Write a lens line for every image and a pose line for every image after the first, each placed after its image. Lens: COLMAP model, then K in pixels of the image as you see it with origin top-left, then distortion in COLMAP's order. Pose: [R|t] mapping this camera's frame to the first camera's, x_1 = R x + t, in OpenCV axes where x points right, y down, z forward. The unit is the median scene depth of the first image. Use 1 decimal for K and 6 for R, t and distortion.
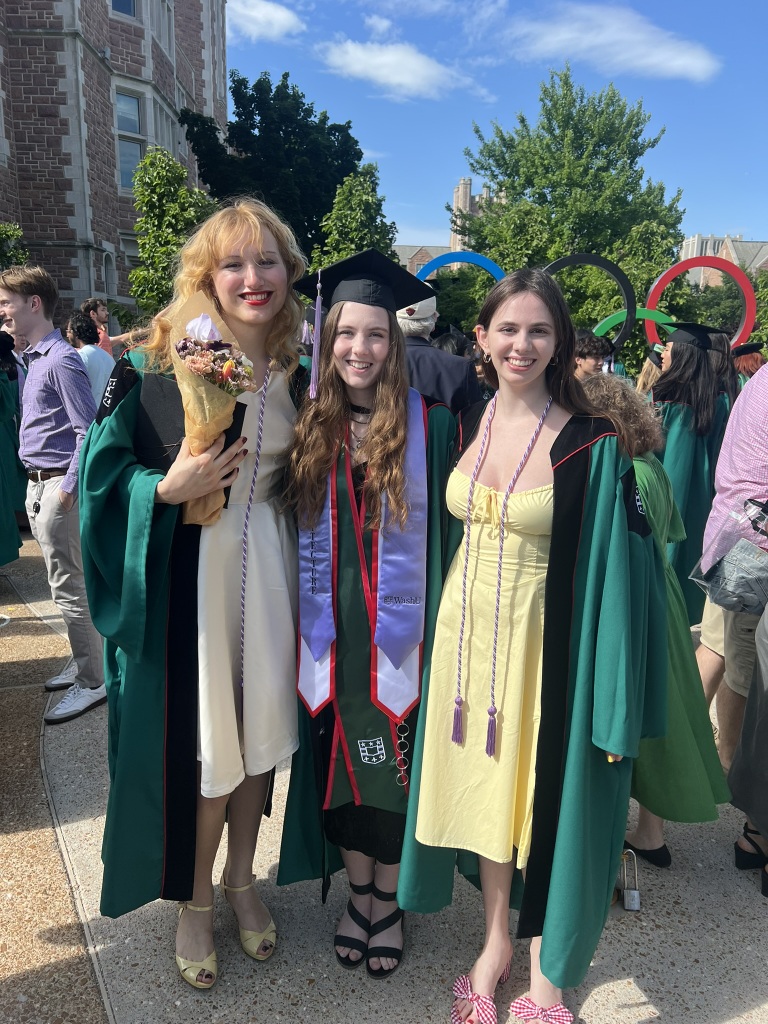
lens RADIAL K [[761.2, 0, 384.2], [0, 761.2, 525.8], [0, 0, 1]] dist [-0.012662, -0.025172]
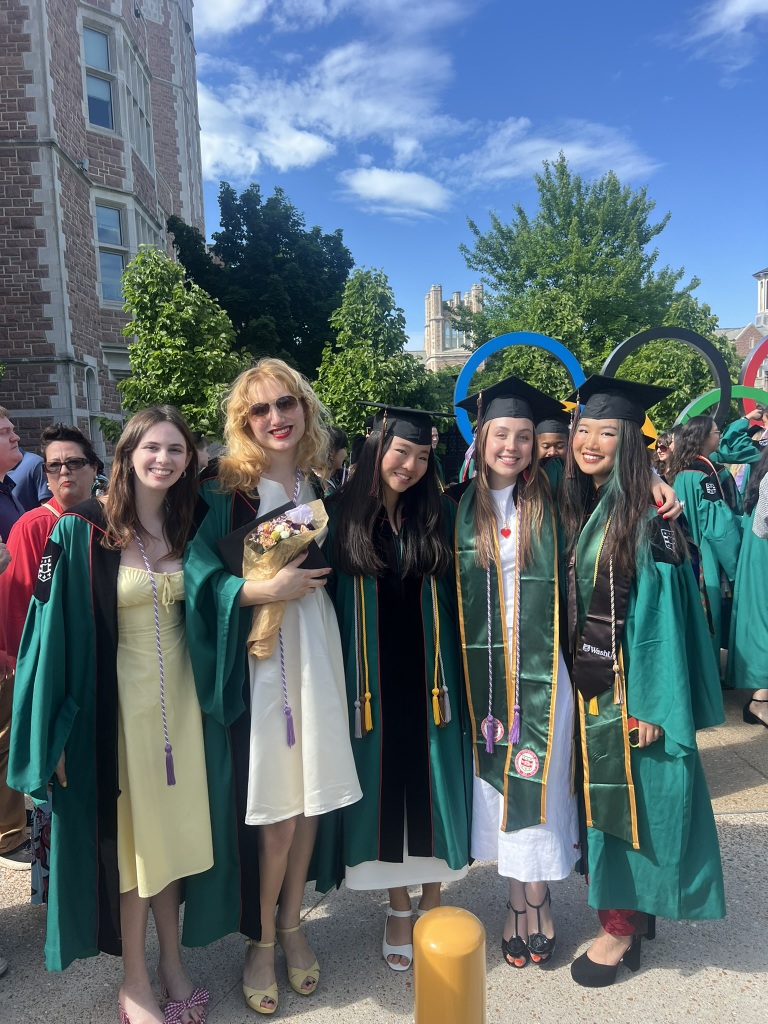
lens RADIAL K [[770.3, 0, 384.0], [0, 770.3, 512.0], [0, 0, 1]] dist [-0.001049, -0.002119]
pose [[0.997942, -0.060377, 0.021591, -0.039003], [0.062924, 0.986889, -0.148629, -0.025010], [-0.012334, 0.149682, 0.988657, 0.096393]]
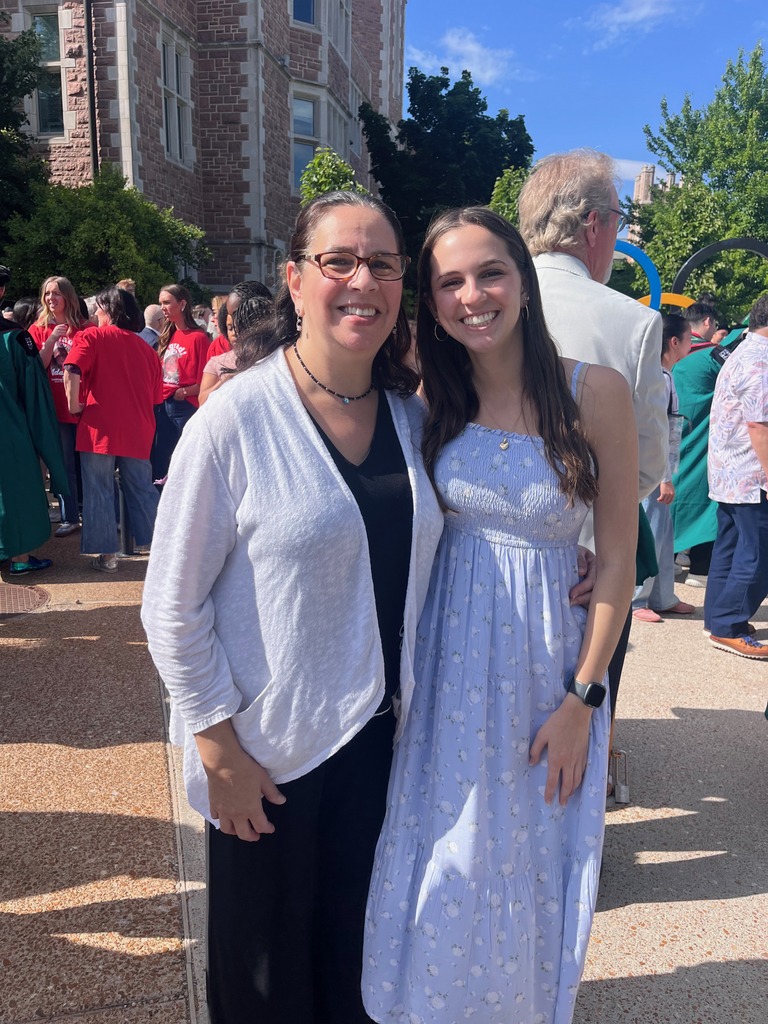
lens RADIAL K [[771.4, 0, 378.3], [0, 771.4, 513.7], [0, 0, 1]] dist [0.010965, -0.051759]
pose [[0.975937, 0.048913, -0.212498, 0.019243], [-0.052014, 0.998606, -0.009027, 0.010975], [0.211760, 0.019863, 0.977120, -0.019551]]
